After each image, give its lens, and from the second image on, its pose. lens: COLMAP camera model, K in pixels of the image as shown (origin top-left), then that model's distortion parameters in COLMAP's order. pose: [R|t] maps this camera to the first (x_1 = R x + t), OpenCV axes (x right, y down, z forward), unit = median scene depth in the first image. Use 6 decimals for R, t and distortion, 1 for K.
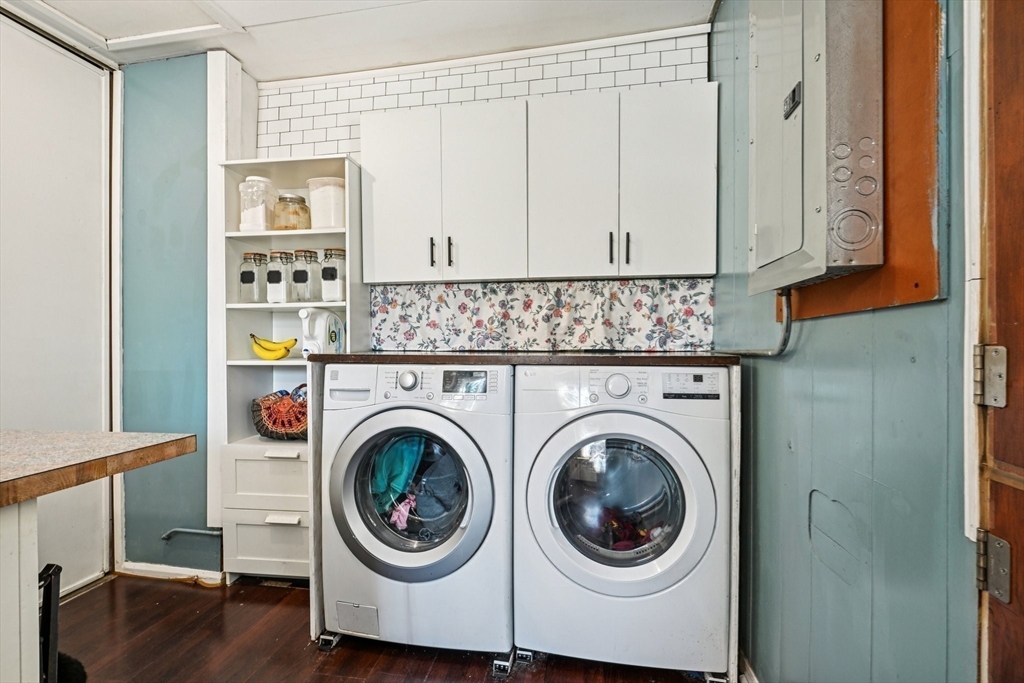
lens RADIAL K [[460.2, 0, 512.0], [0, 460.2, 341.5], [0, 0, 1]] dist [0.000680, -0.000094]
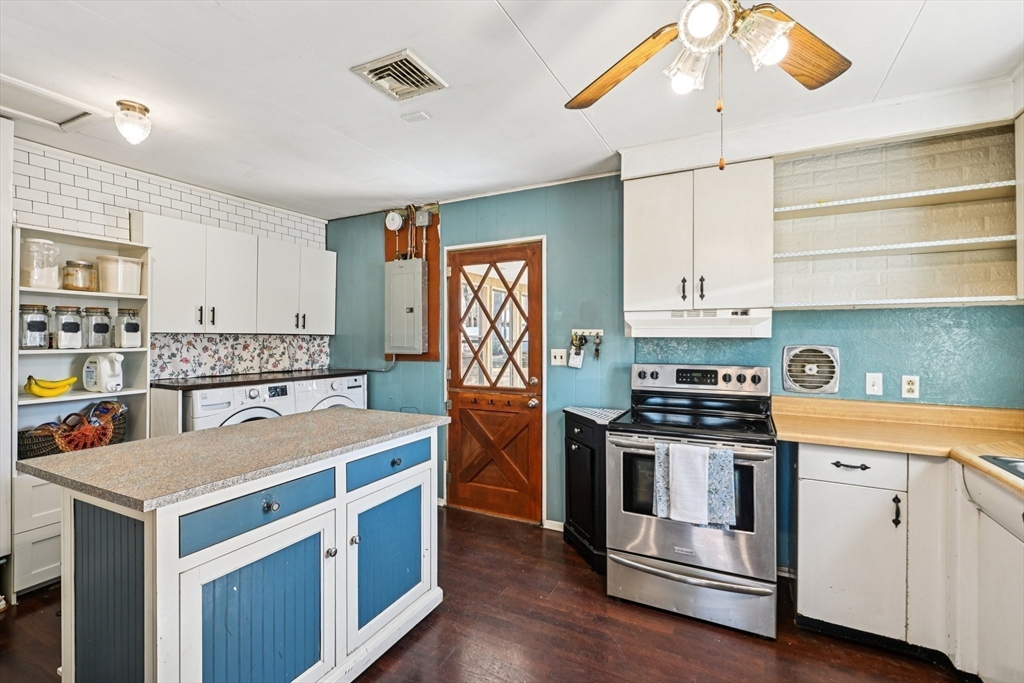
lens RADIAL K [[456.1, 0, 512.6], [0, 456.1, 337.1], [0, 0, 1]] dist [-0.000682, -0.000111]
pose [[0.292943, 0.006605, 0.956107, -1.333499], [-0.006921, 0.999965, -0.004788, -0.117620], [-0.956105, -0.005214, 0.292978, -0.473934]]
